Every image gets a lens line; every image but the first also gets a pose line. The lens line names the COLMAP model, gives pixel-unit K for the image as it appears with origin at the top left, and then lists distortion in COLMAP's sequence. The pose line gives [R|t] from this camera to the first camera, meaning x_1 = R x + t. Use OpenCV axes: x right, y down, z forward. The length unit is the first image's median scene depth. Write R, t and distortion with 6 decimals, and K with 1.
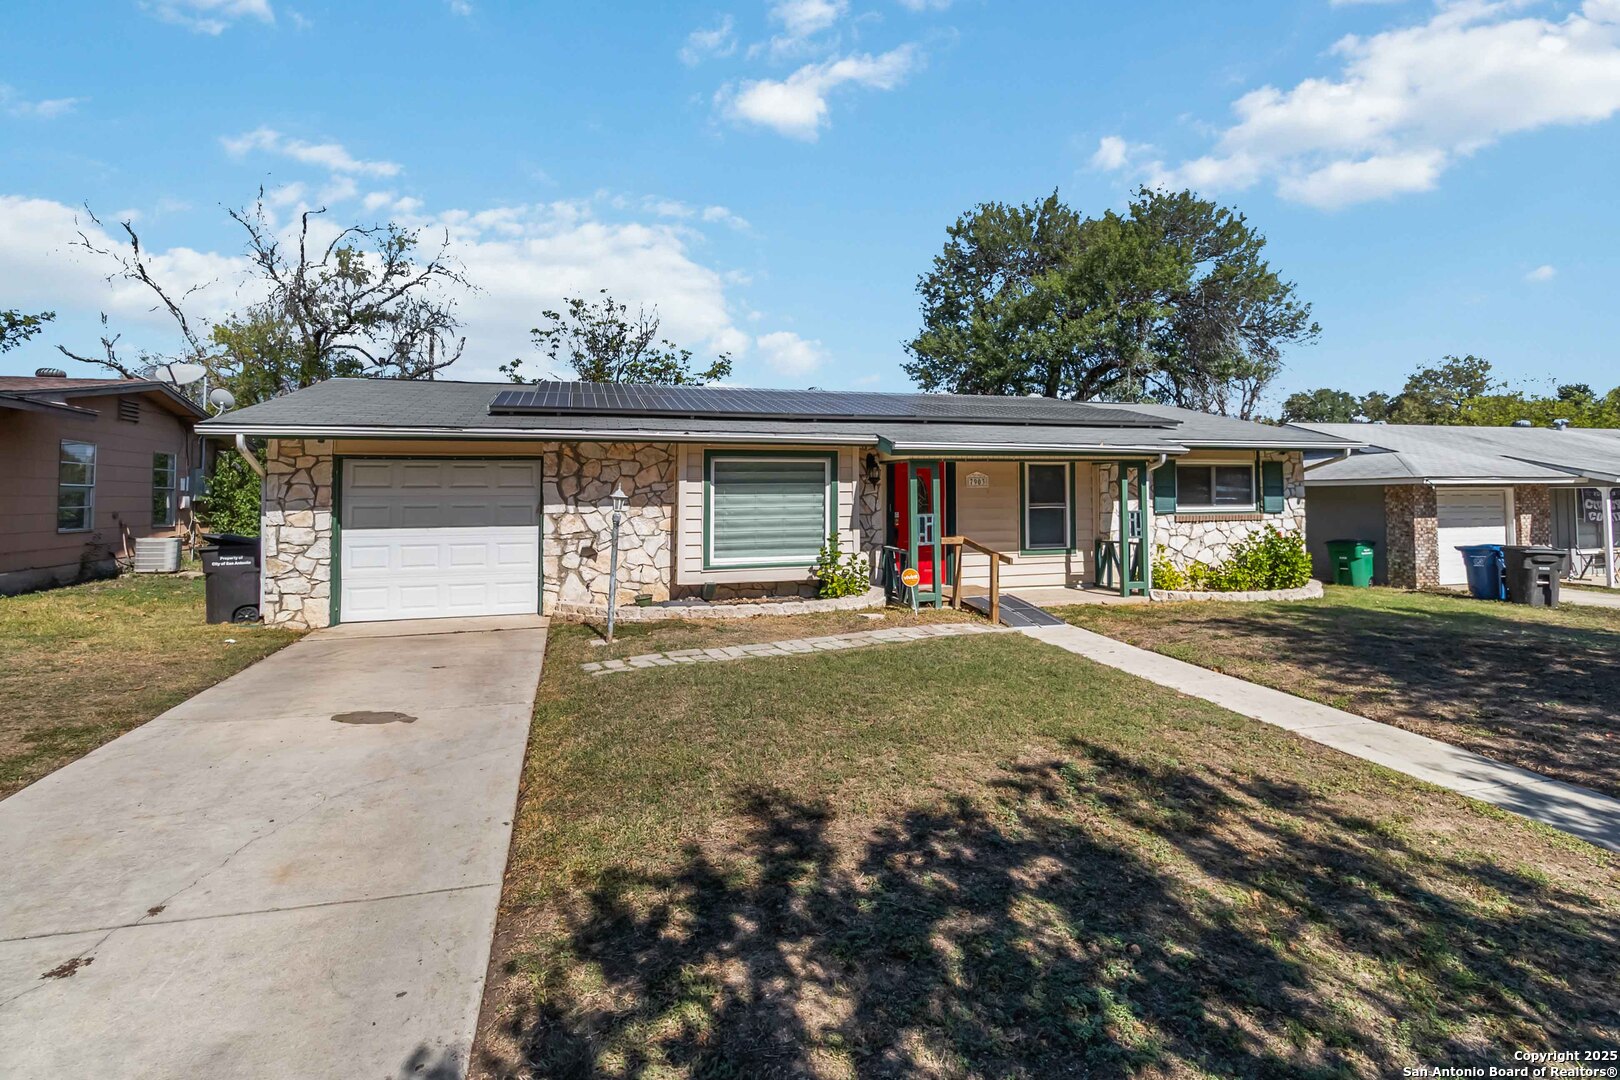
lens RADIAL K [[756.0, 0, 816.2], [0, 756.0, 528.4], [0, 0, 1]] dist [0.001617, 0.000804]
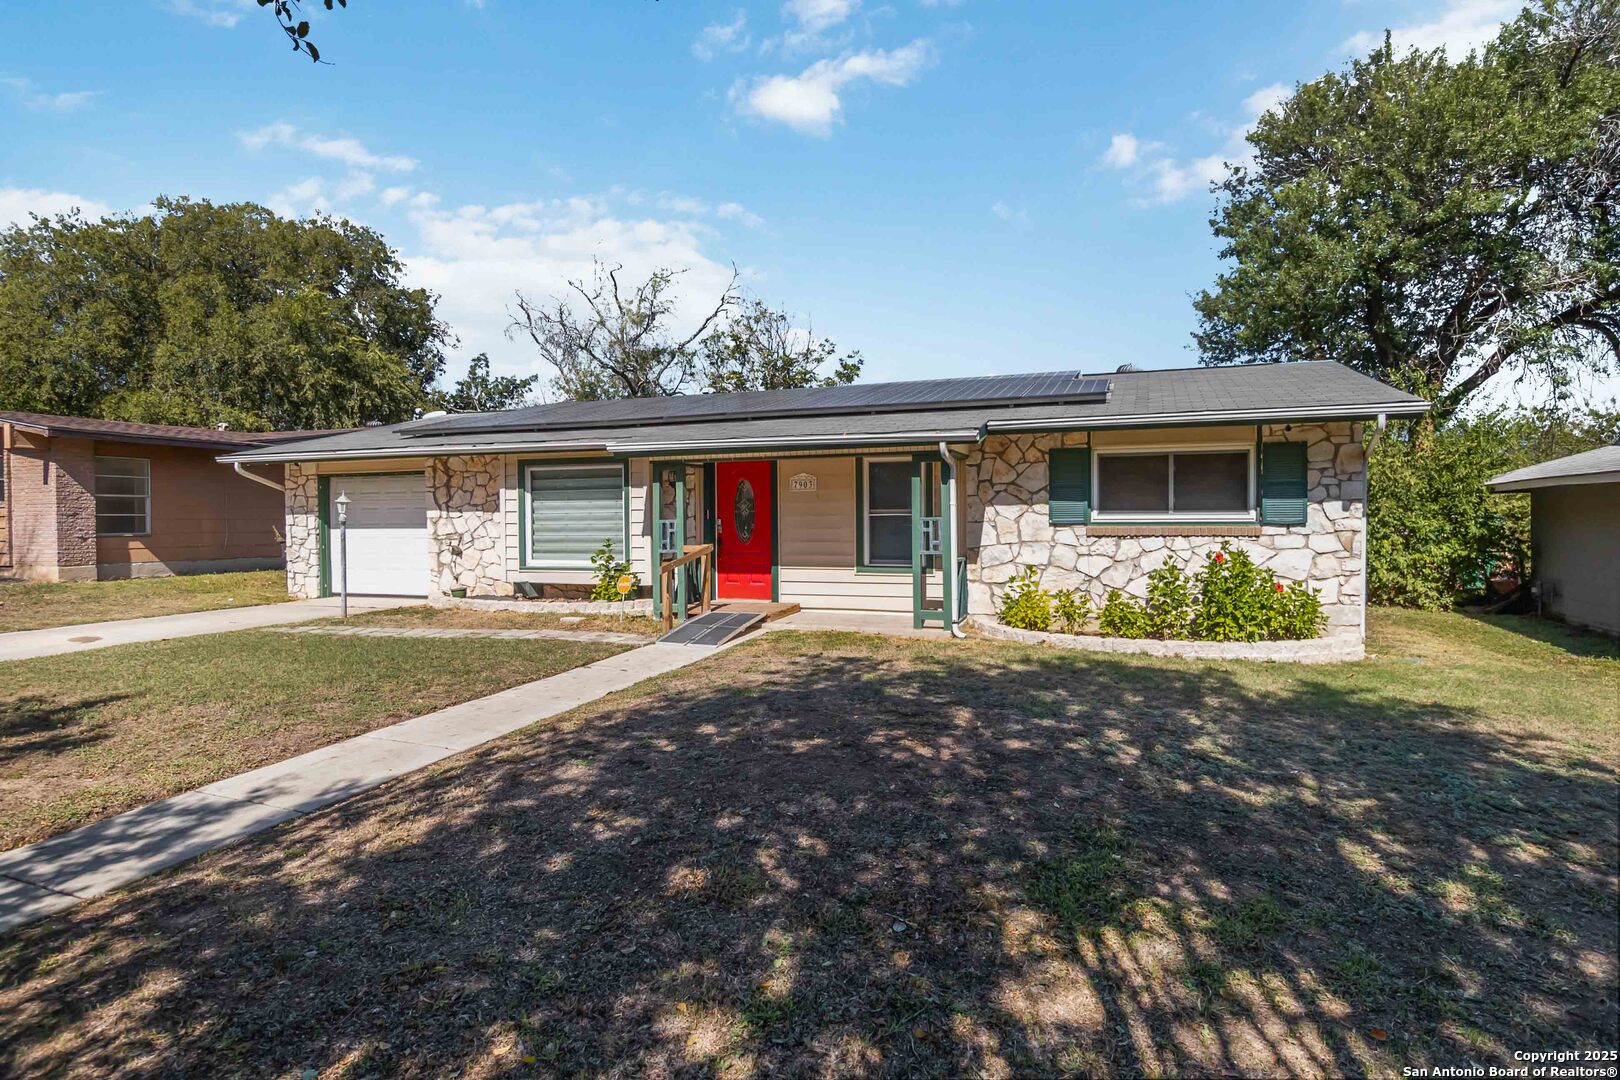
lens RADIAL K [[834.3, 0, 809.5], [0, 834.3, 581.9], [0, 0, 1]] dist [0.004102, 0.000387]
pose [[0.808619, 0.046701, -0.586477, 0.883959], [-0.024836, 0.998666, 0.045280, 0.006910], [0.587809, -0.022049, 0.808699, 0.258366]]
